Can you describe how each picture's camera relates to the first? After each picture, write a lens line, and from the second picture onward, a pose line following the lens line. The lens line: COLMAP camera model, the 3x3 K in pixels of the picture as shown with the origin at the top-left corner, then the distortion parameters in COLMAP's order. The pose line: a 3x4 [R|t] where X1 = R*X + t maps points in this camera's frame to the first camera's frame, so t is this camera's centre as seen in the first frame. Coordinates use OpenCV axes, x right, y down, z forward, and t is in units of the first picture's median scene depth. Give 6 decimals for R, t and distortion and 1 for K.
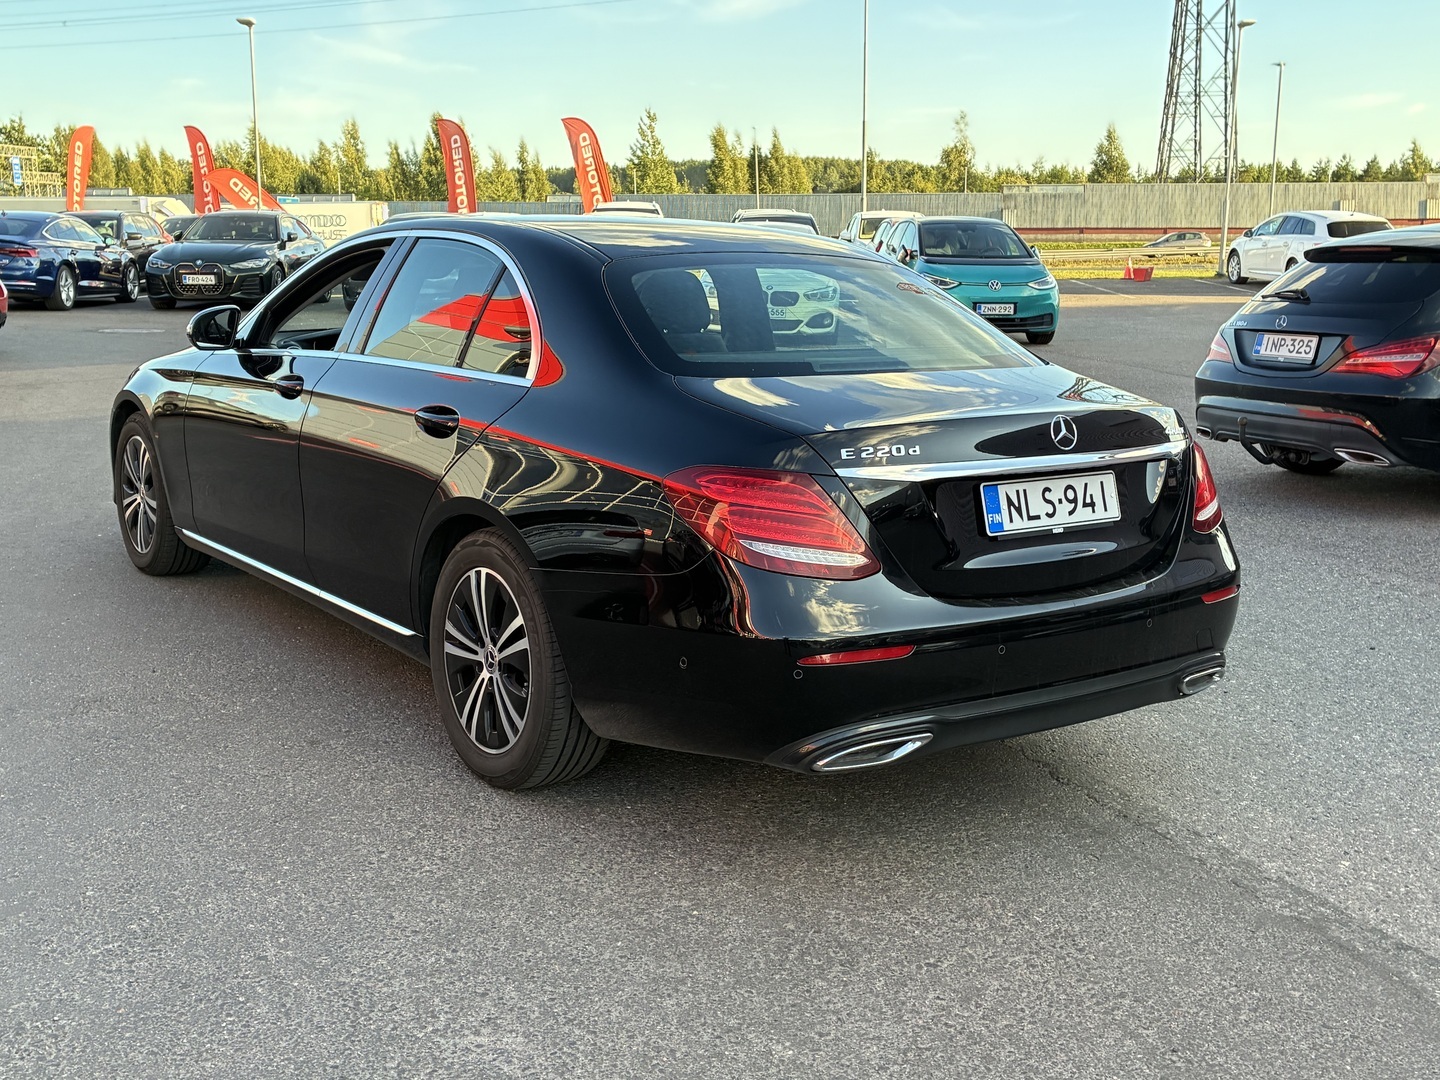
lens RADIAL K [[1559.1, 0, 739.8], [0, 1559.1, 542.9], [0, 0, 1]] dist [0.021686, 0.053307]
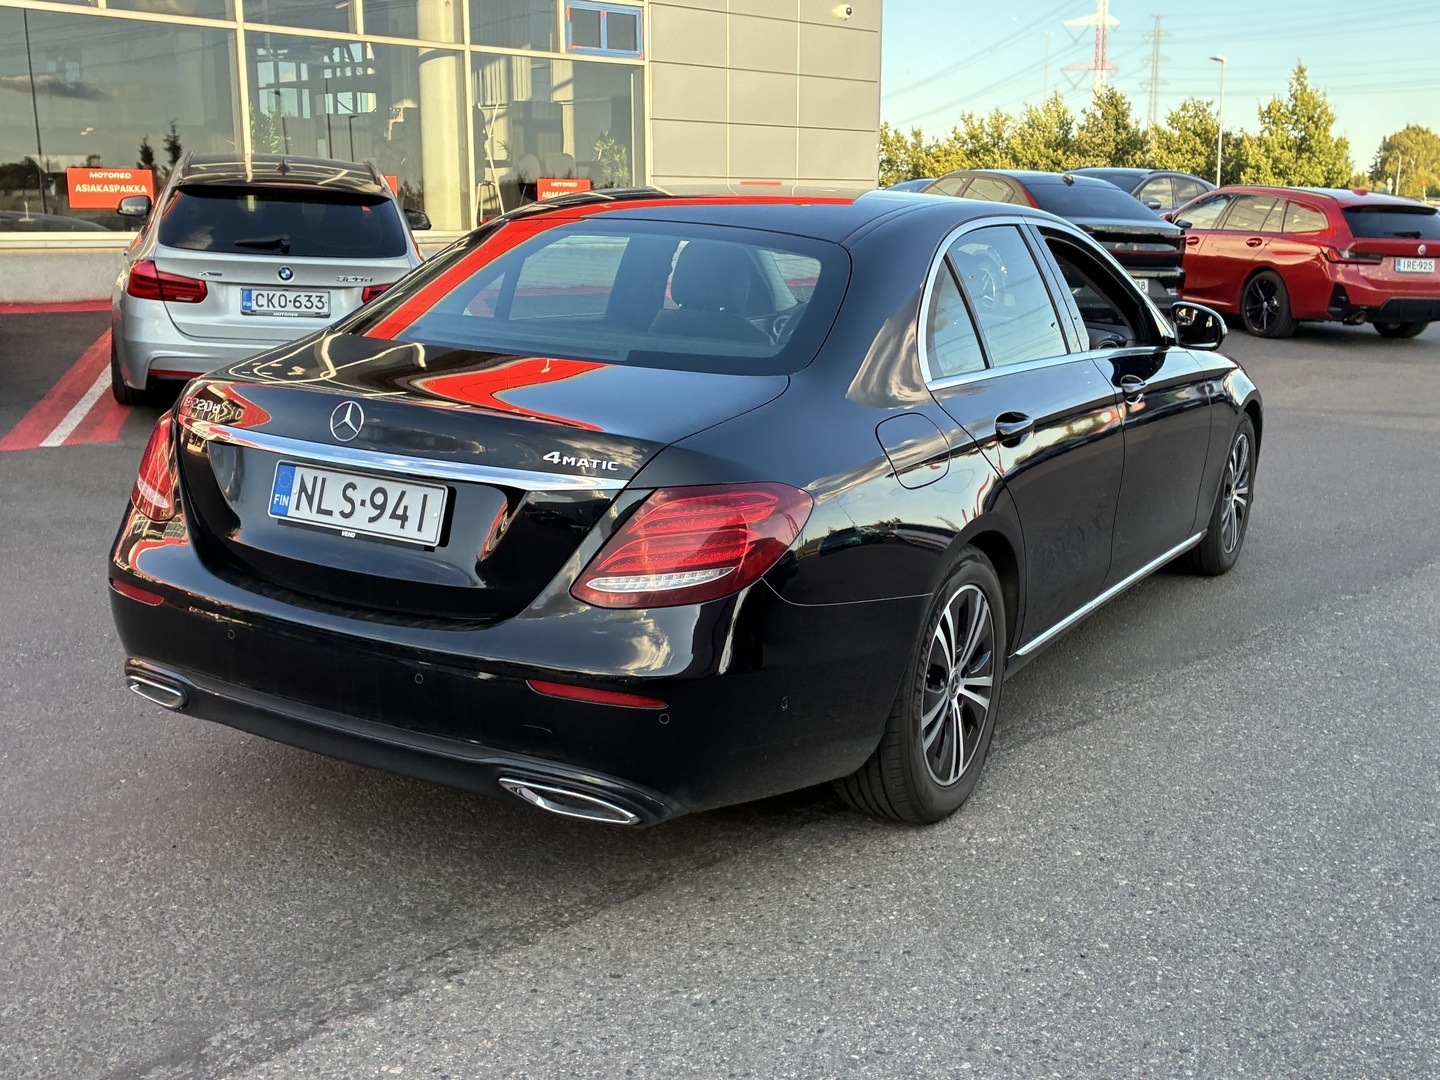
lens RADIAL K [[1565.0, 0, 720.0], [0, 1565.0, 540.0], [0, 0, 1]] dist [0.010756, 0.008323]
pose [[0.425812, 0.197966, -0.882889, 1.062088], [-0.197454, 0.972584, 0.122847, -0.152764], [0.883004, 0.122020, 0.453227, 0.787448]]
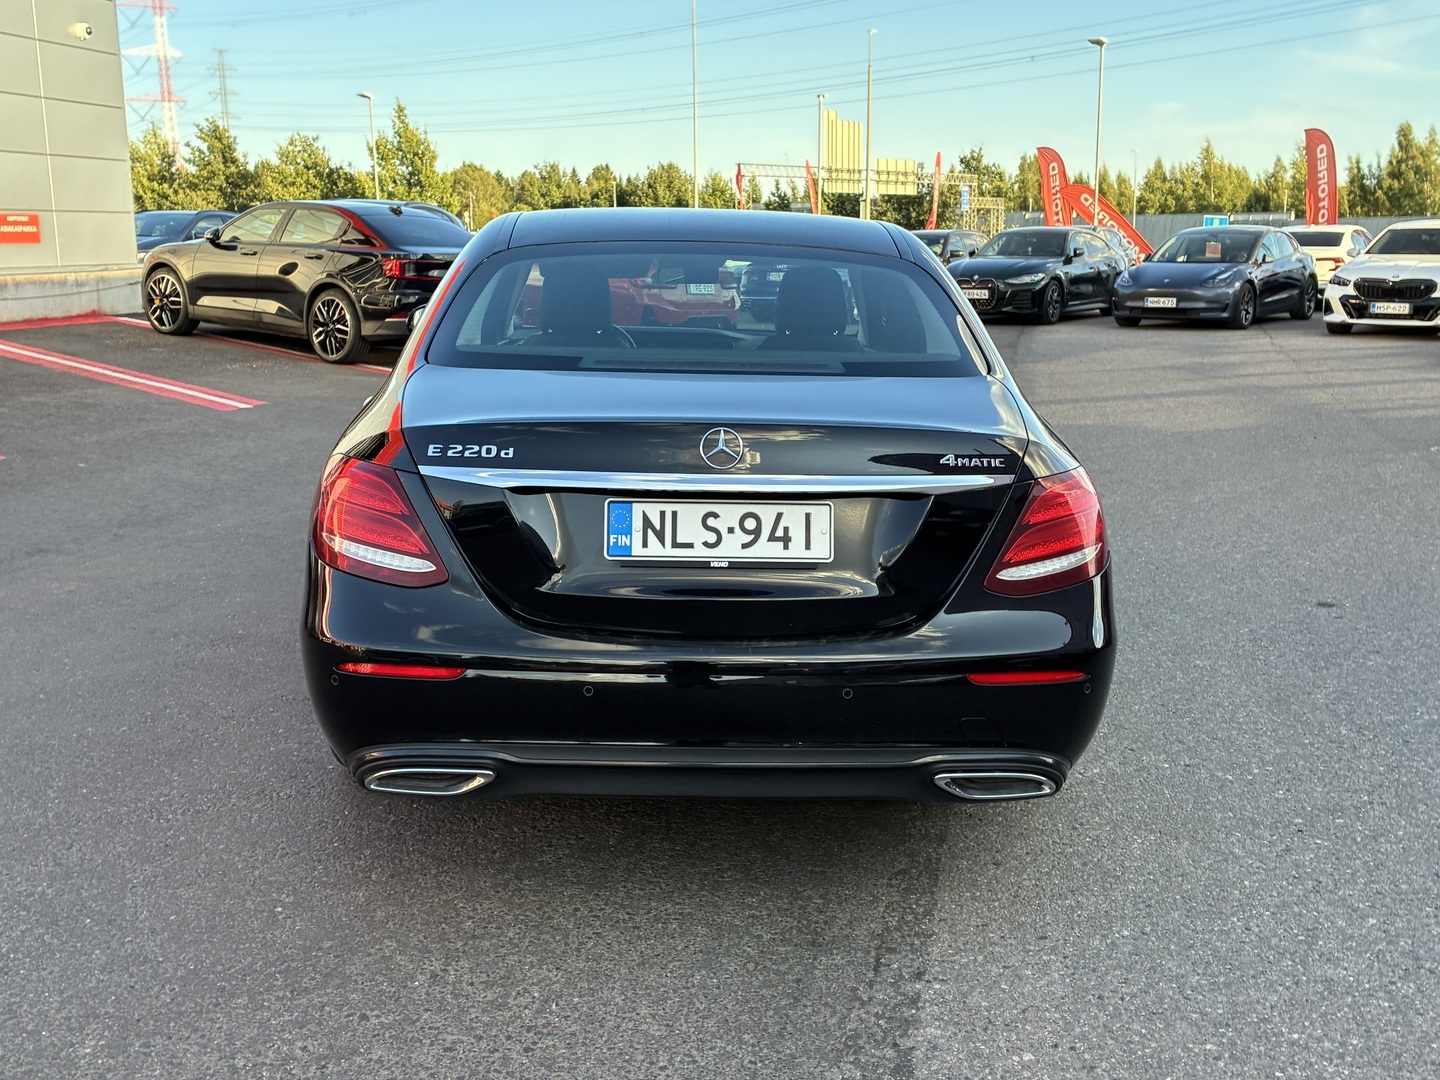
lens RADIAL K [[1577.2, 0, 698.2], [0, 1577.2, 538.9], [0, 0, 1]] dist [0.020616, 0.009897]
pose [[0.841721, 0.097604, -0.531018, 0.643081], [-0.106048, 0.994253, 0.014651, -0.032750], [0.529396, 0.043982, 0.847234, 0.274701]]
